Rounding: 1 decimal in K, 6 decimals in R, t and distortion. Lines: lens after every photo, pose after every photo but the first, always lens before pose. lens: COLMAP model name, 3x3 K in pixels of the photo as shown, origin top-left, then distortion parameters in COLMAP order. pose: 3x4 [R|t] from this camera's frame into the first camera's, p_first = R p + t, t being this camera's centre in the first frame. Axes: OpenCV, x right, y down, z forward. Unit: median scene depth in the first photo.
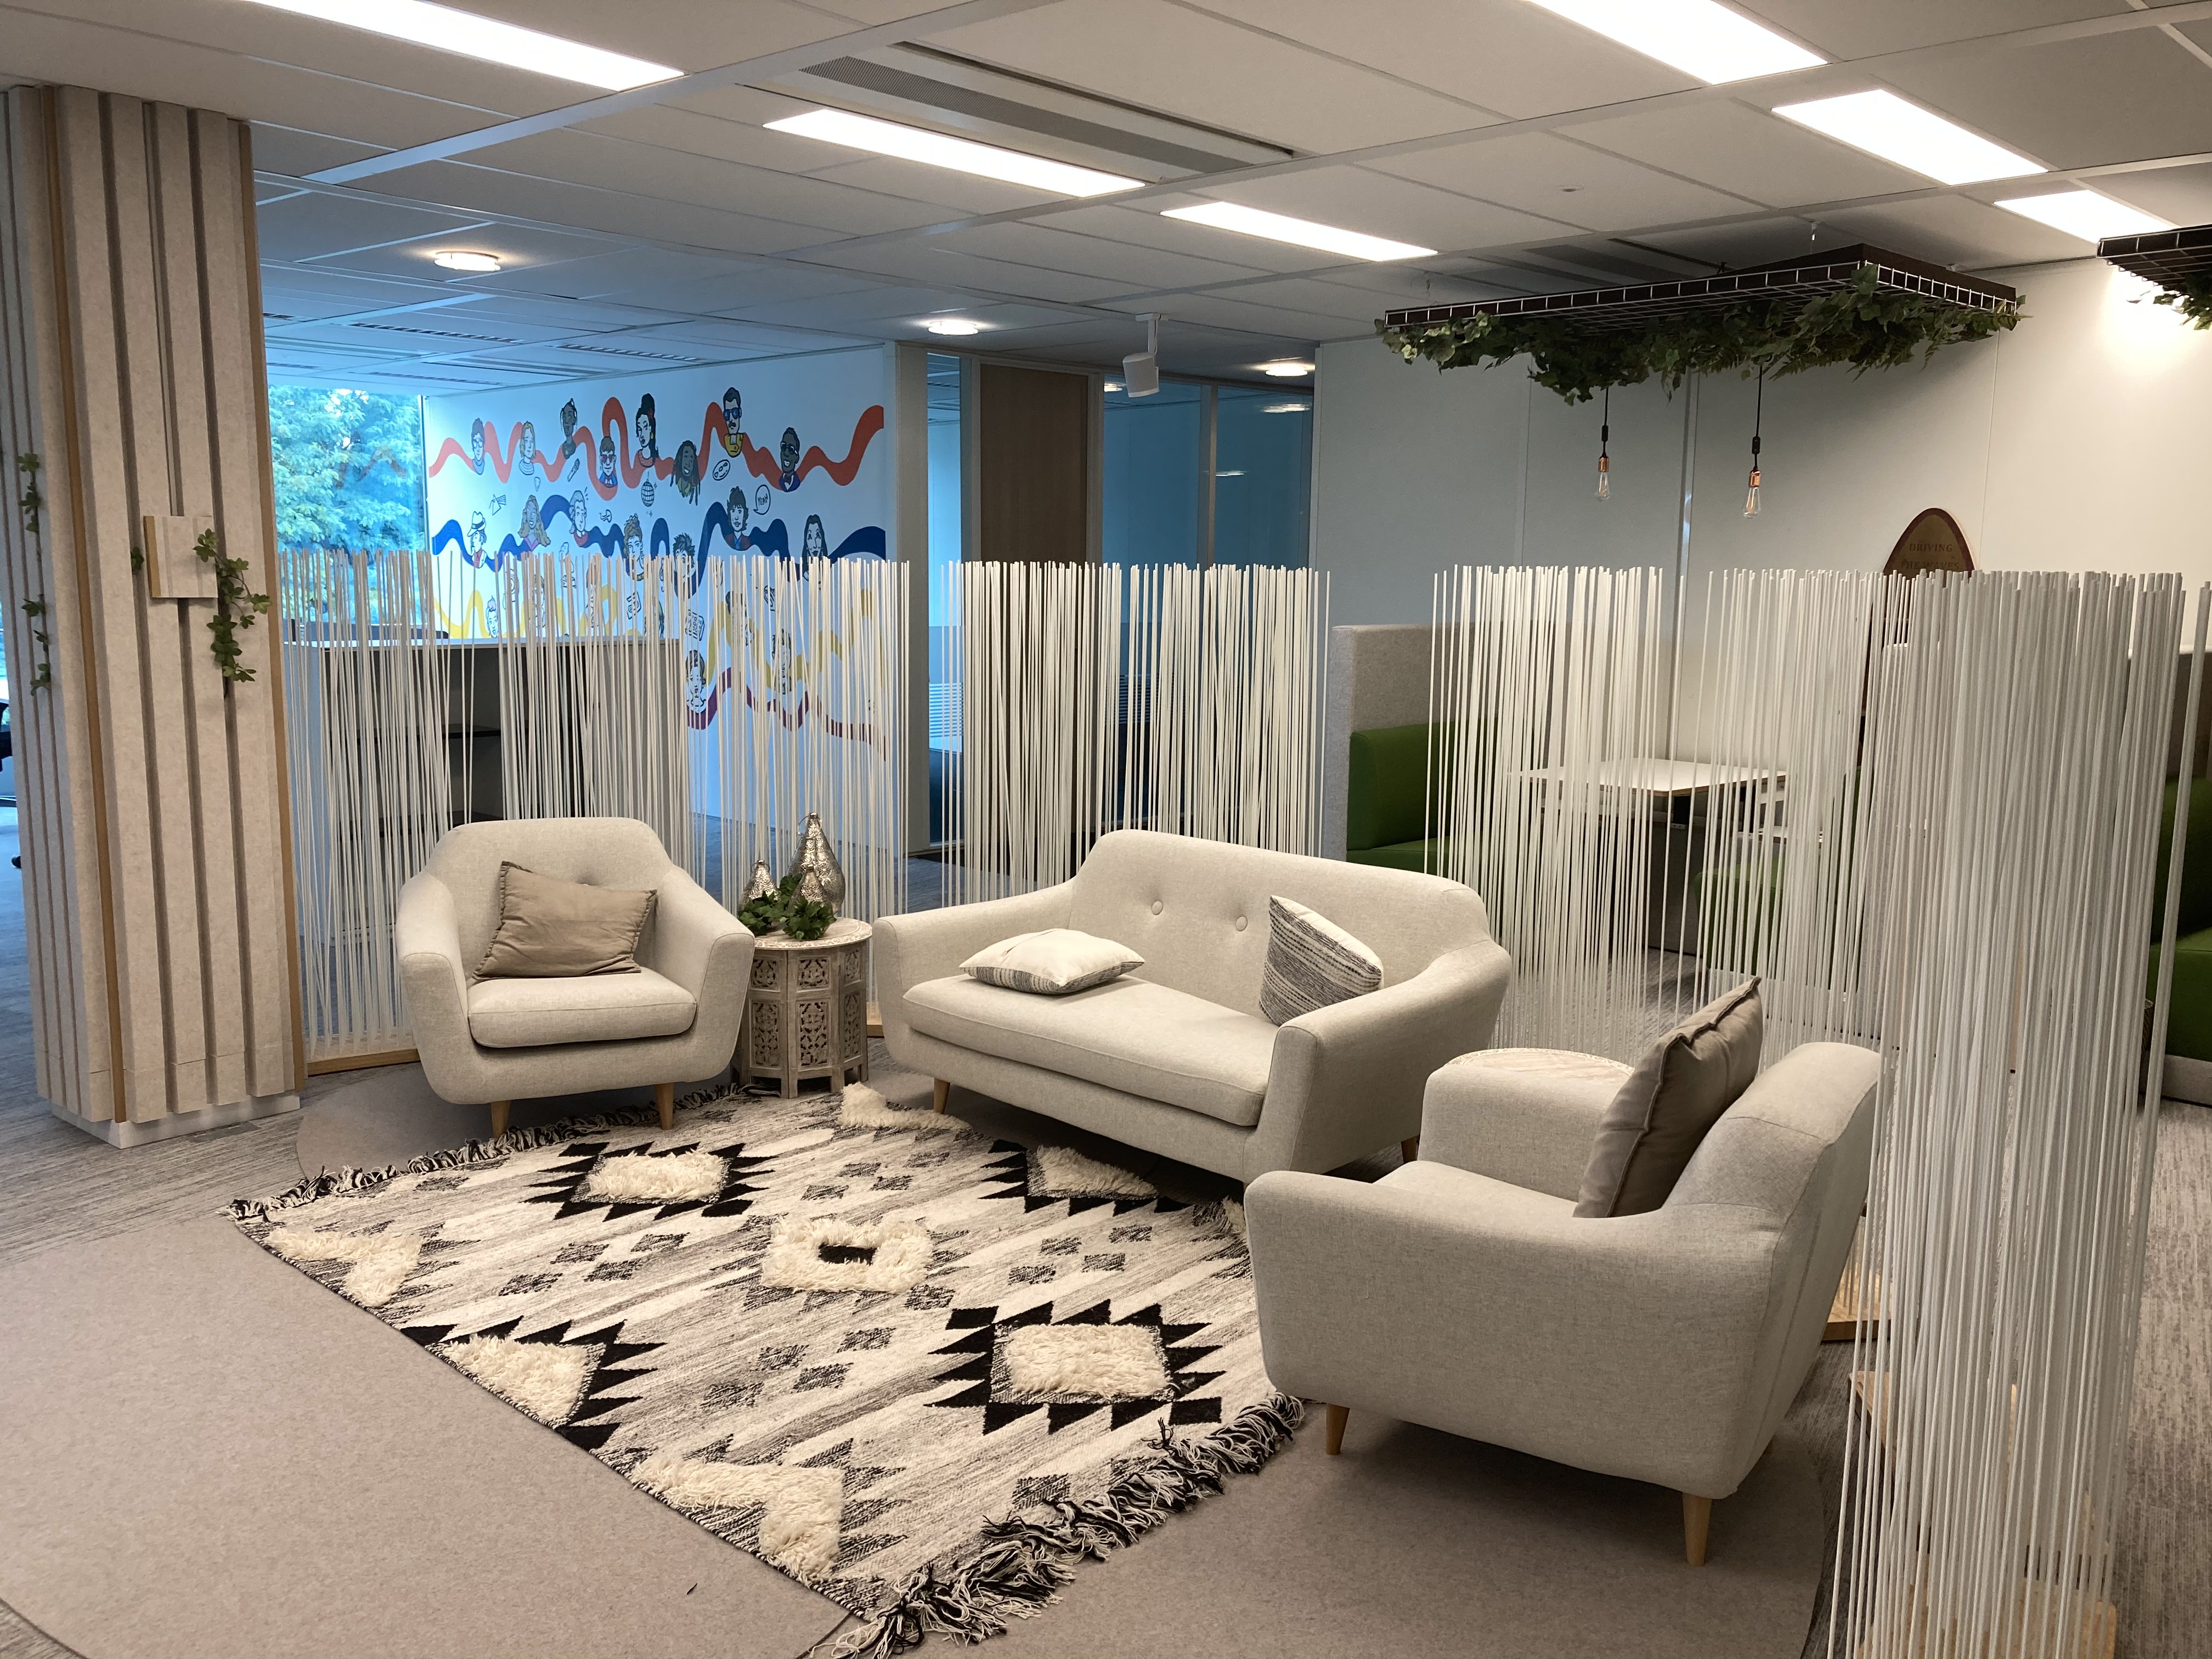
lens RADIAL K [[1827.1, 0, 1106.0], [0, 1827.1, 829.5], [0, 0, 1]] dist [0.009786, 0.010687]
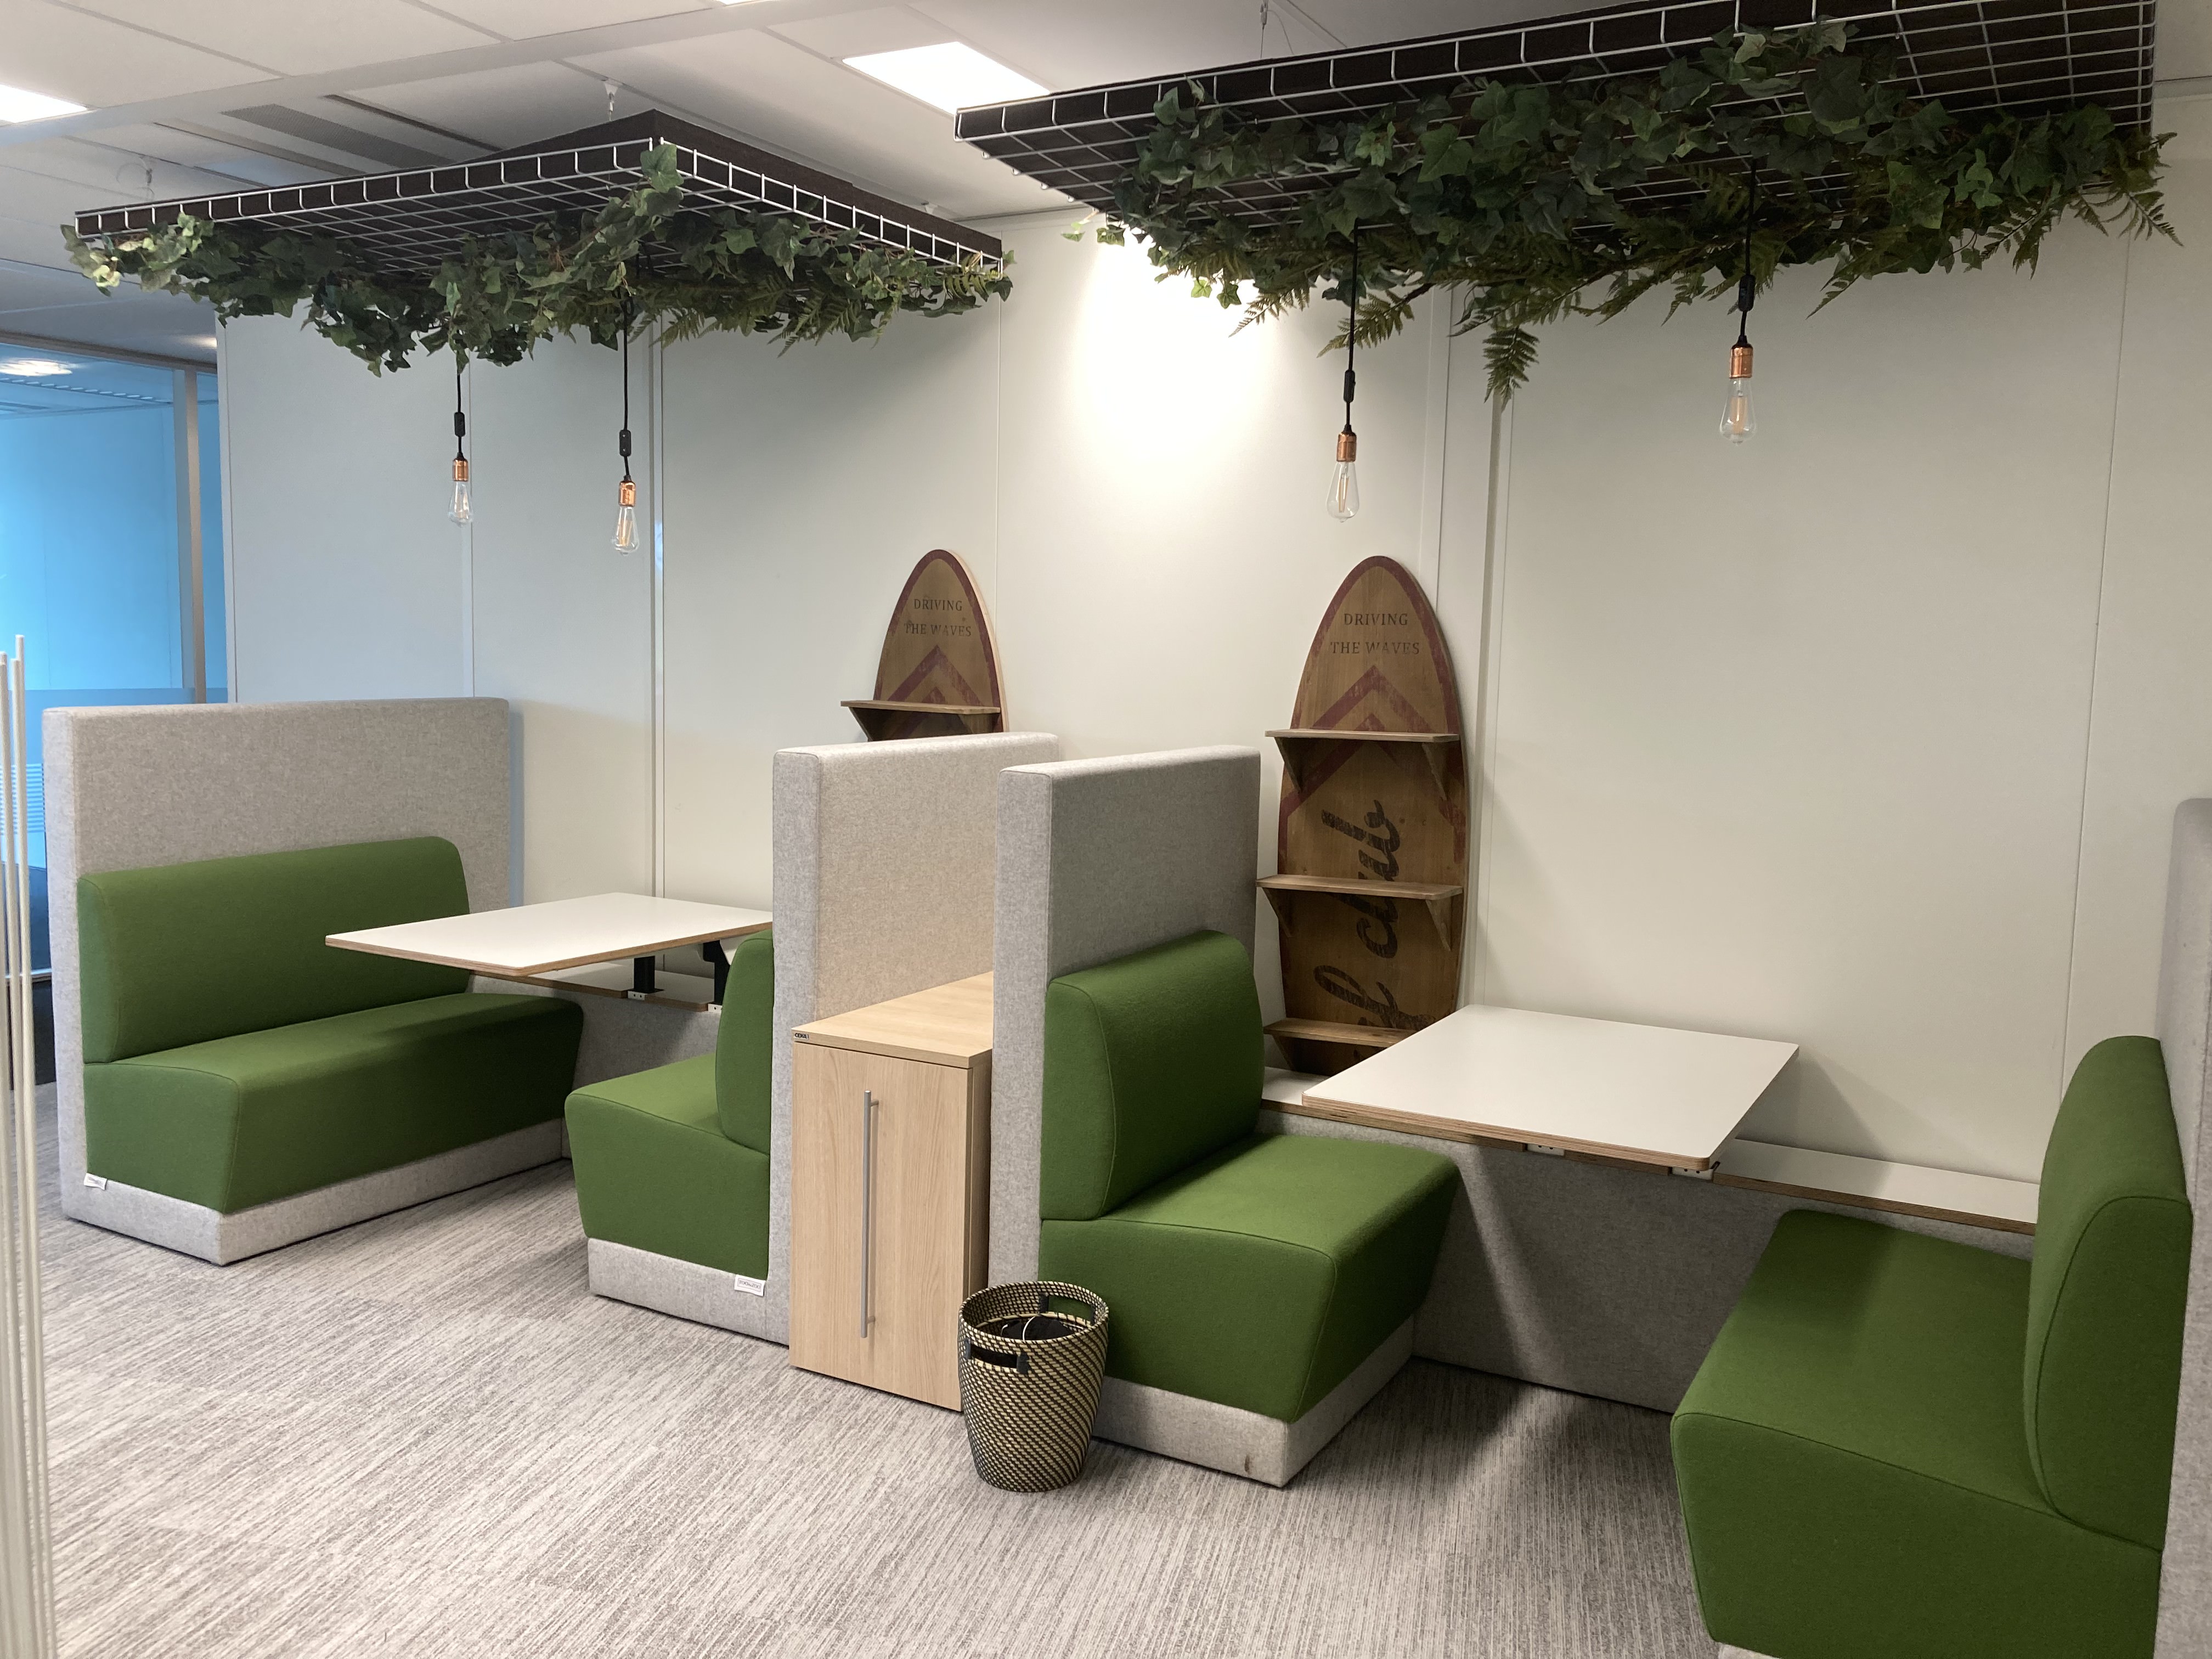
lens RADIAL K [[1827.1, 0, 1106.0], [0, 1827.1, 829.5], [0, 0, 1]] dist [0.009786, 0.010687]
pose [[0.962175, -0.013766, 0.272086, 0.224417], [0.023649, 0.999173, -0.033076, -0.029301], [-0.271405, 0.038259, 0.961704, 0.212748]]
